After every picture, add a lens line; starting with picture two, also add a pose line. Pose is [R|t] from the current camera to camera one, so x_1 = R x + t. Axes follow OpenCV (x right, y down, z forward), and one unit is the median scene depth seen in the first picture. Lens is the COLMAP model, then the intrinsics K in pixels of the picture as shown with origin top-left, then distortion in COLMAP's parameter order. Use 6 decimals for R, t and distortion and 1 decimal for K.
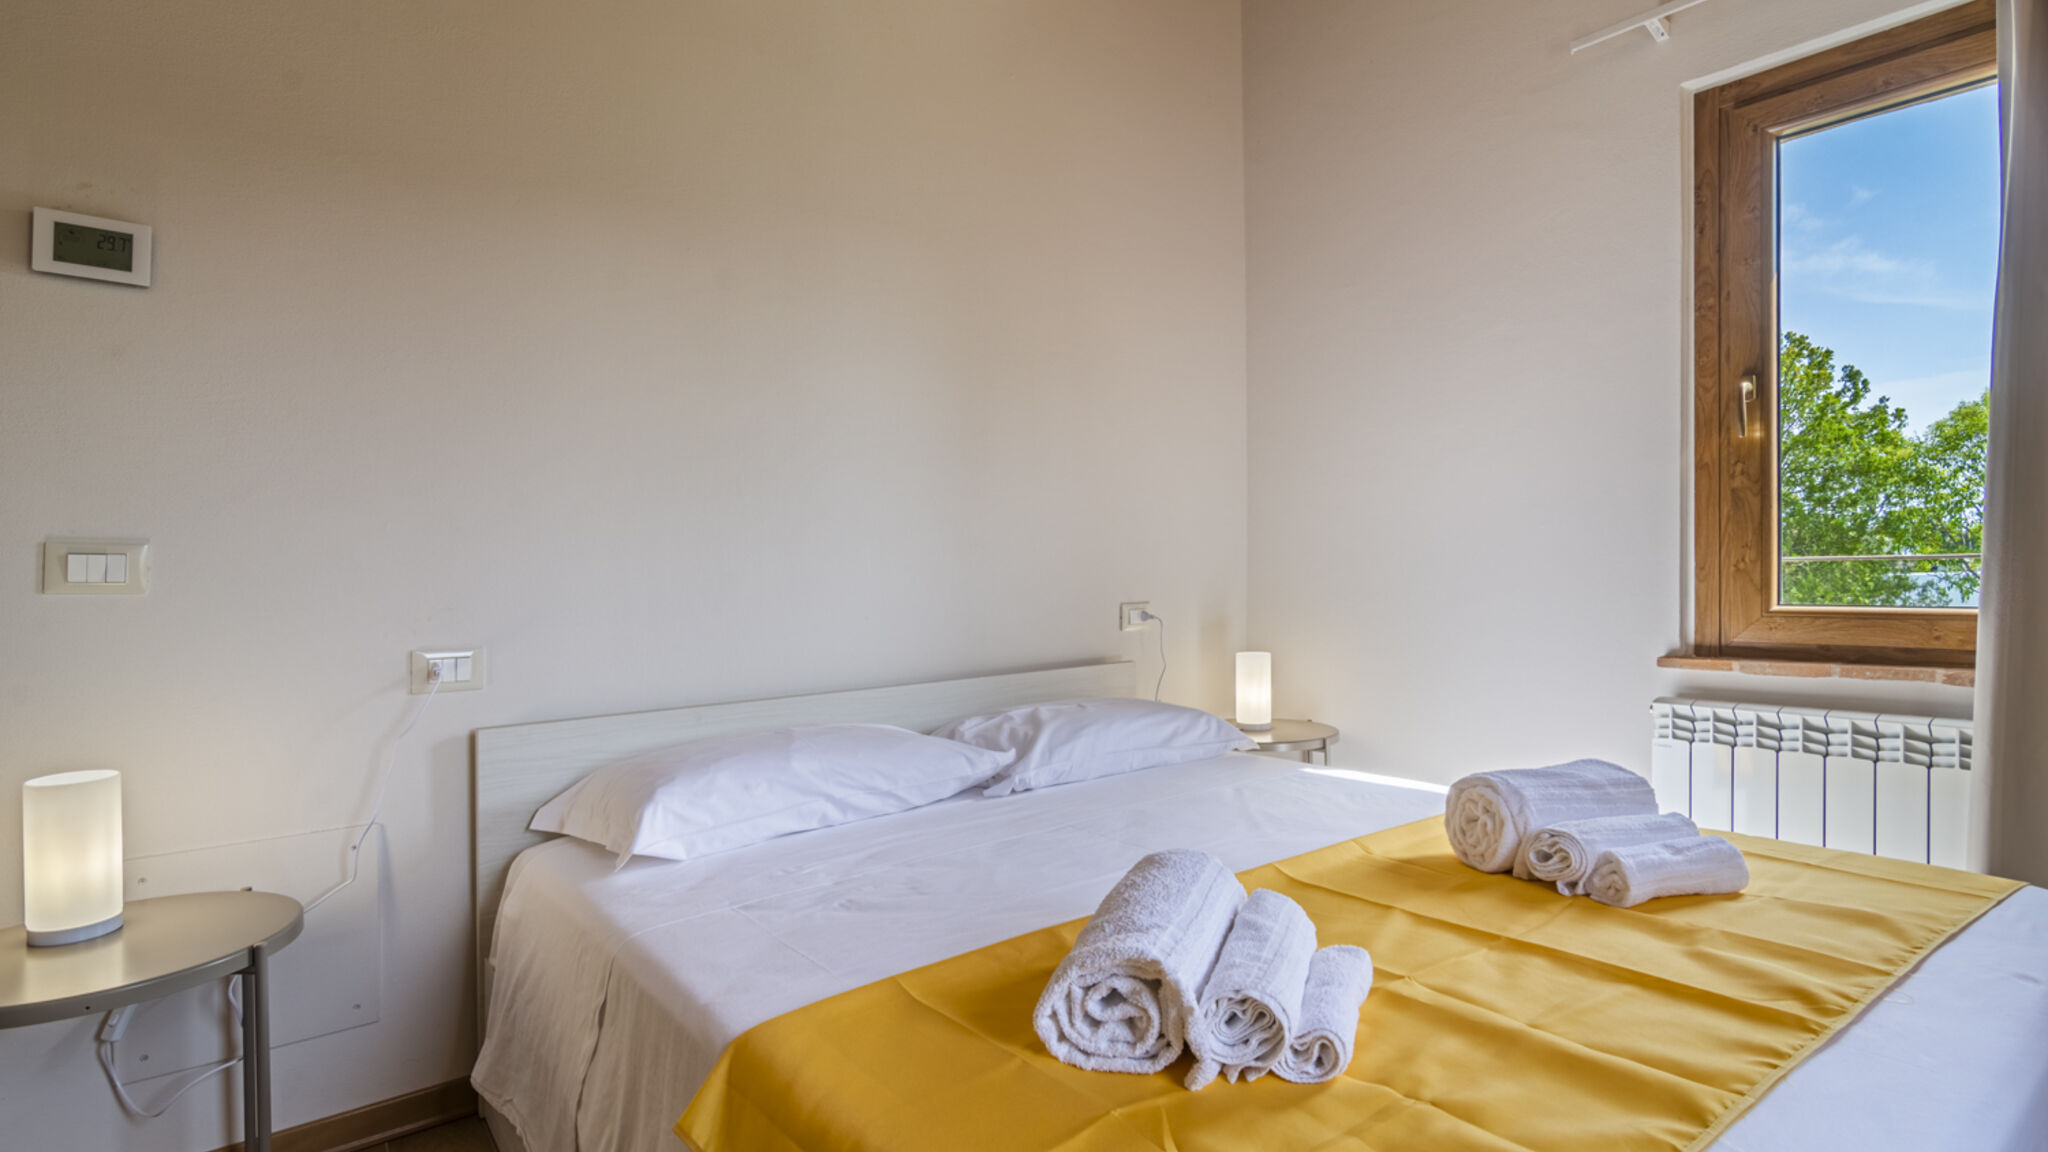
lens RADIAL K [[991.7, 0, 1024.0], [0, 991.7, 570.4], [0, 0, 1]] dist [-0.001401, 0.000514]
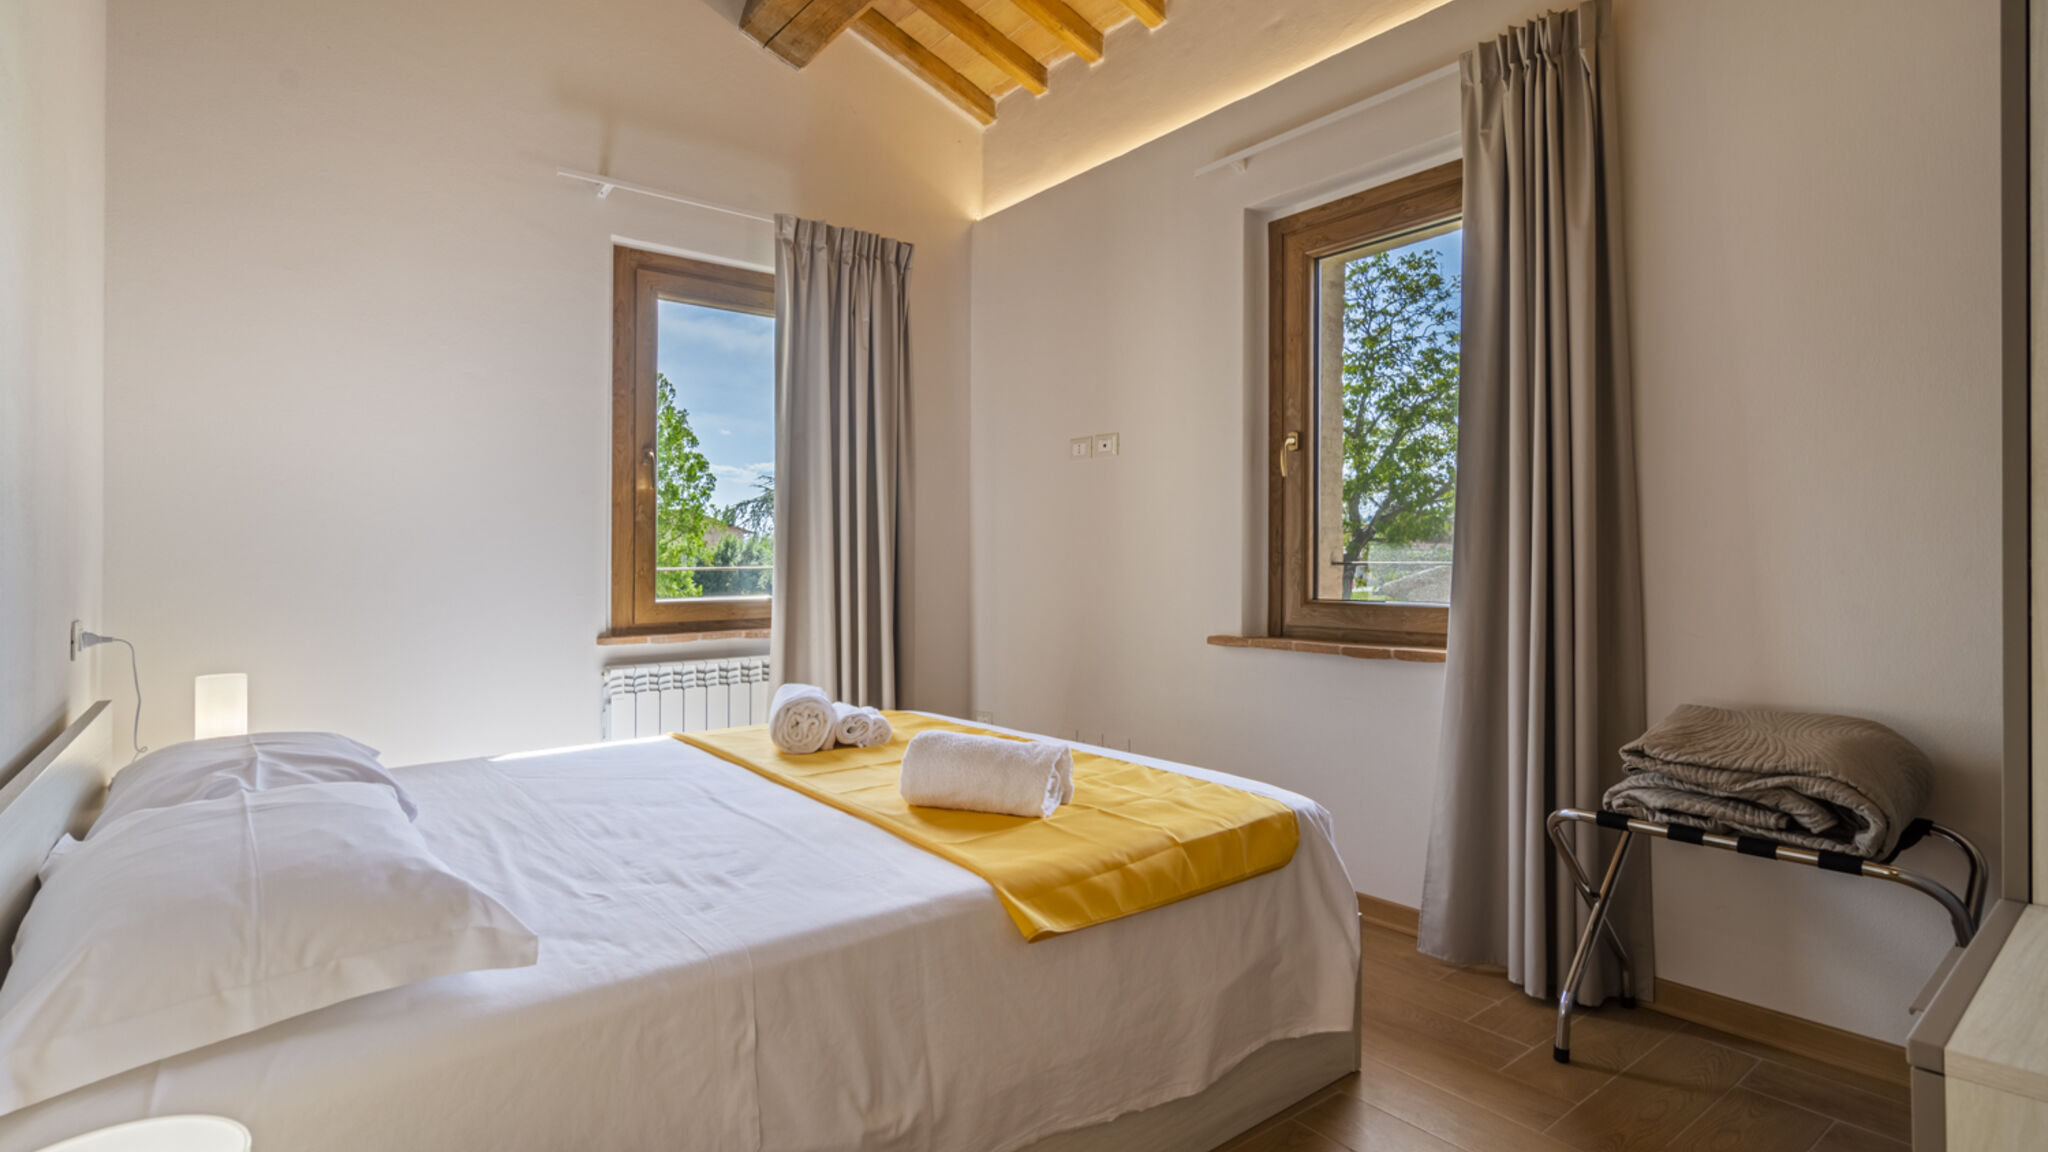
lens RADIAL K [[991.7, 0, 1024.0], [0, 991.7, 570.4], [0, 0, 1]] dist [-0.001401, 0.000514]
pose [[-0.009248, 0.014804, 0.999848, -0.907666], [0.010122, 0.999841, -0.014710, 0.022220], [-0.999906, 0.009985, -0.009396, 0.507789]]
